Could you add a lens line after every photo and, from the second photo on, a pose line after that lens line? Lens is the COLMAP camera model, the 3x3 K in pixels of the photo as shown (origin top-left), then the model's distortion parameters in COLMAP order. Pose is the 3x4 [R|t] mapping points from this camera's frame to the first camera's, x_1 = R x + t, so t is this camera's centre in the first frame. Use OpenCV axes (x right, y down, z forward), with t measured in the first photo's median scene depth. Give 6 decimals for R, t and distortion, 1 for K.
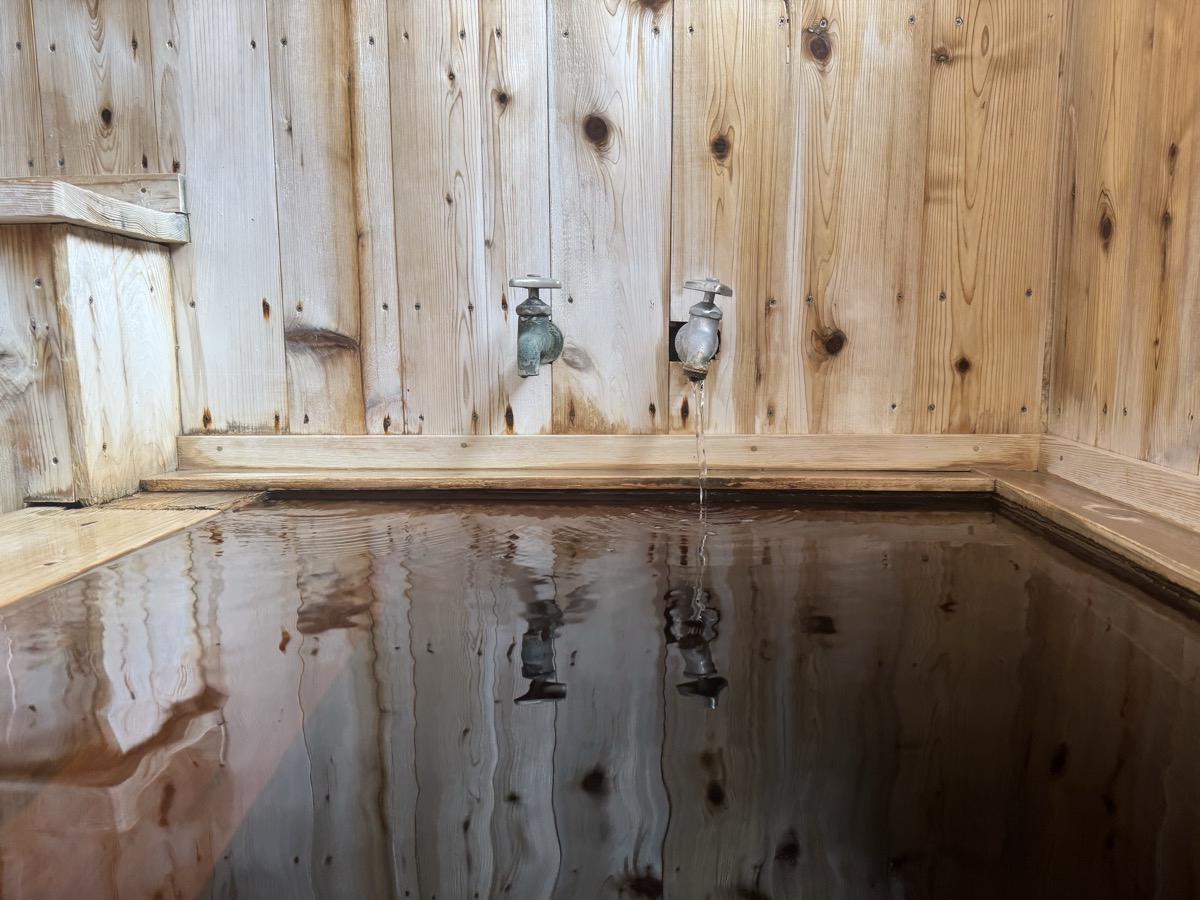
lens RADIAL K [[855.5, 0, 599.9], [0, 855.5, 459.6], [0, 0, 1]] dist [0.039510, -0.049216]
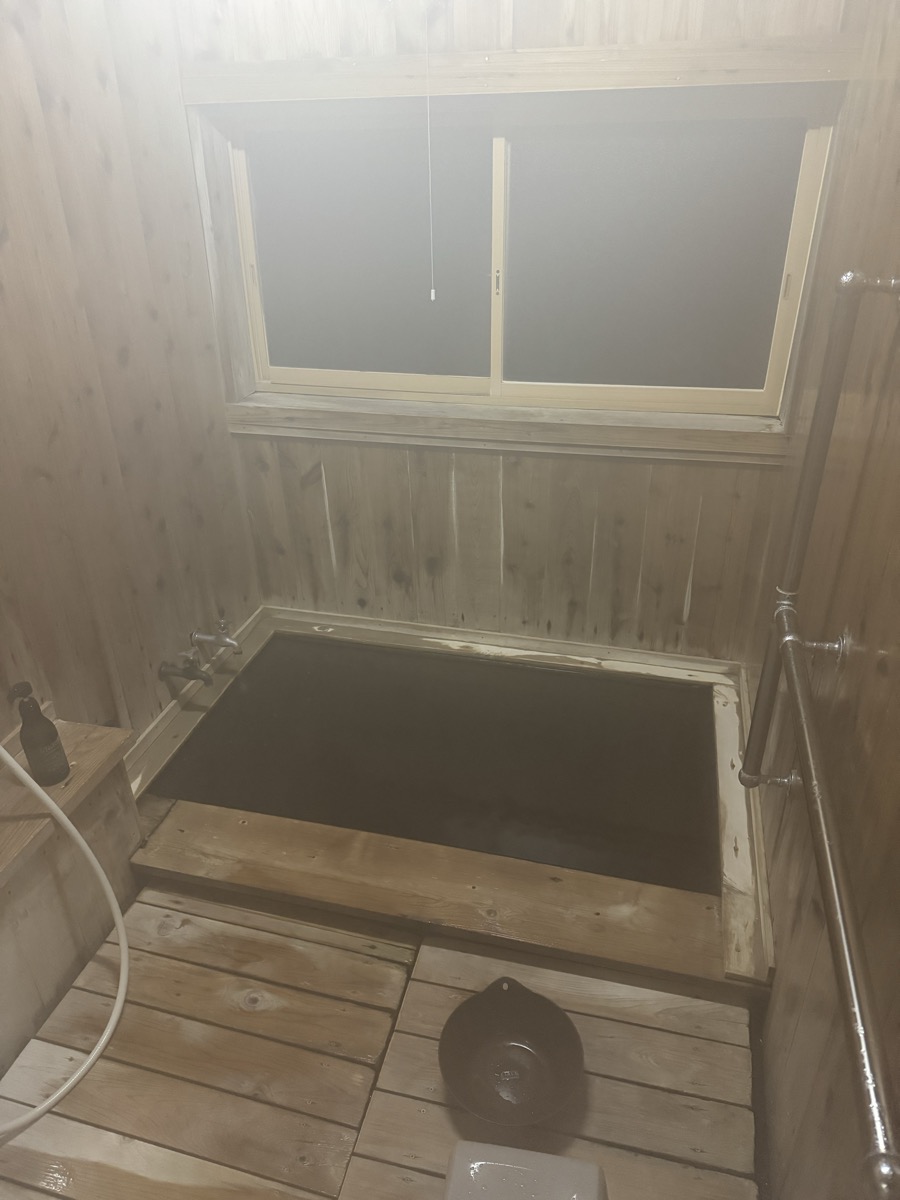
lens RADIAL K [[851.9, 0, 443.2], [0, 851.9, 599.7], [0, 0, 1]] dist [0.059668, -0.079893]
pose [[0.186800, -0.478098, 0.858212, -1.910686], [0.167604, 0.876291, 0.451688, -1.283378], [-0.967995, 0.059465, 0.243822, -0.343839]]
